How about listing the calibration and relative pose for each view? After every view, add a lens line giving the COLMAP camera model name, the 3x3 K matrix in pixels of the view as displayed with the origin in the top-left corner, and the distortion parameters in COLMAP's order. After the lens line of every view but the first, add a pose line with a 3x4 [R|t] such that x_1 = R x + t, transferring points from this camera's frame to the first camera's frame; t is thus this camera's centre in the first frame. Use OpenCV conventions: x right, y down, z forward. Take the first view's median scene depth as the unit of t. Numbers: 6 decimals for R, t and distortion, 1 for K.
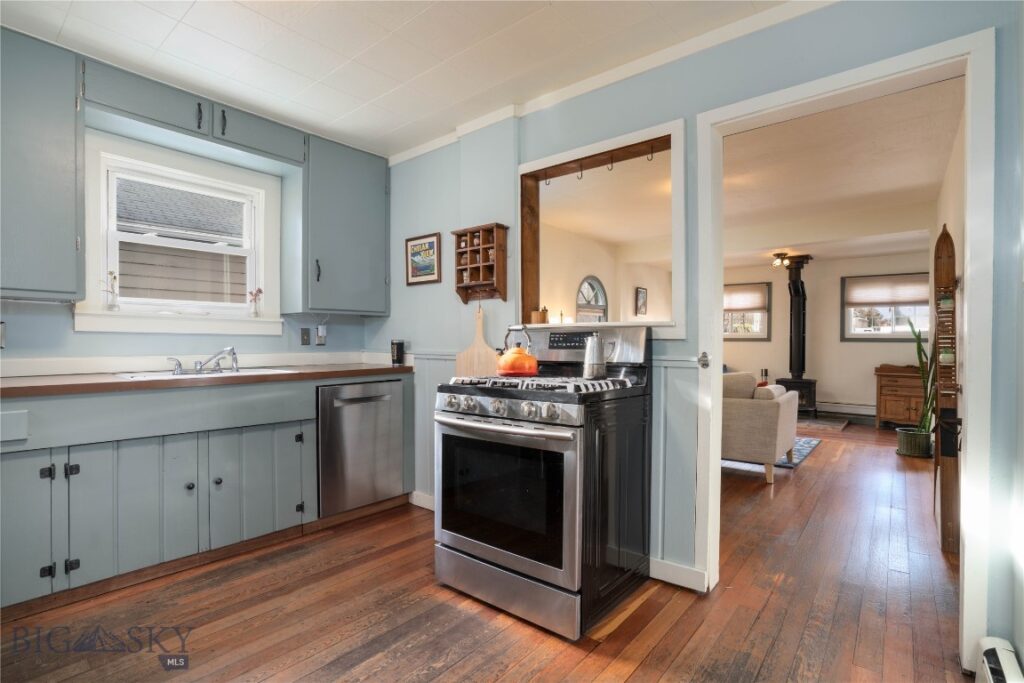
lens RADIAL K [[491.0, 0, 514.6], [0, 491.0, 343.2], [0, 0, 1]] dist [-0.021237, 0.000453]
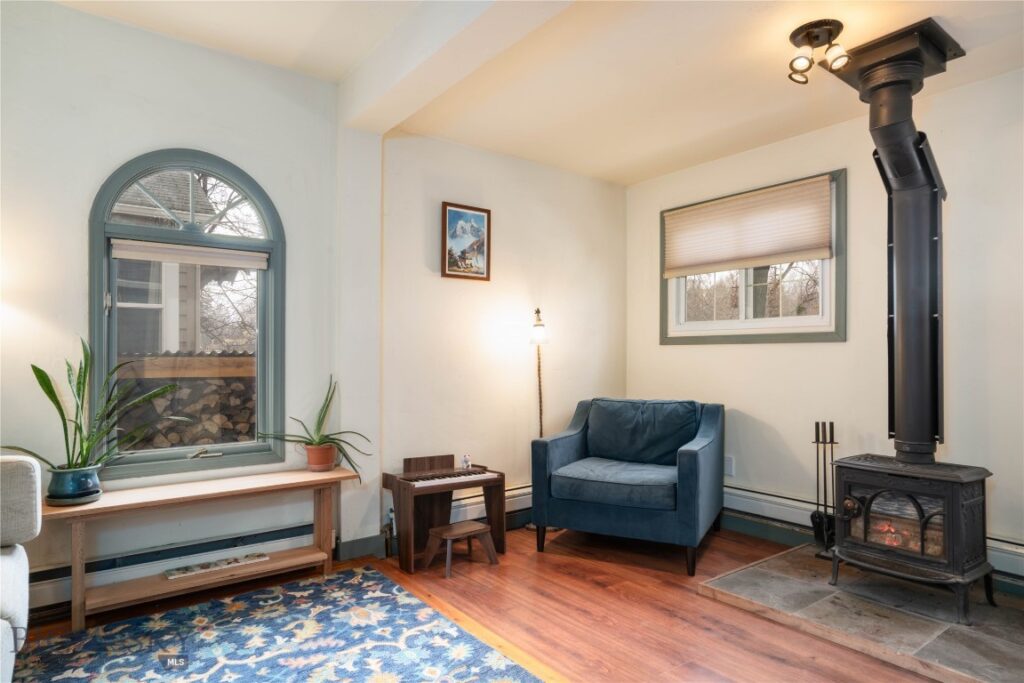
lens RADIAL K [[600.7, 0, 509.6], [0, 600.7, 345.8], [0, 0, 1]] dist [0.002811, 0.000444]
pose [[0.977246, -0.008594, -0.211936, 0.412377], [0.004281, 0.999775, -0.020798, 0.007920], [0.212067, 0.019417, 0.977062, 0.578300]]
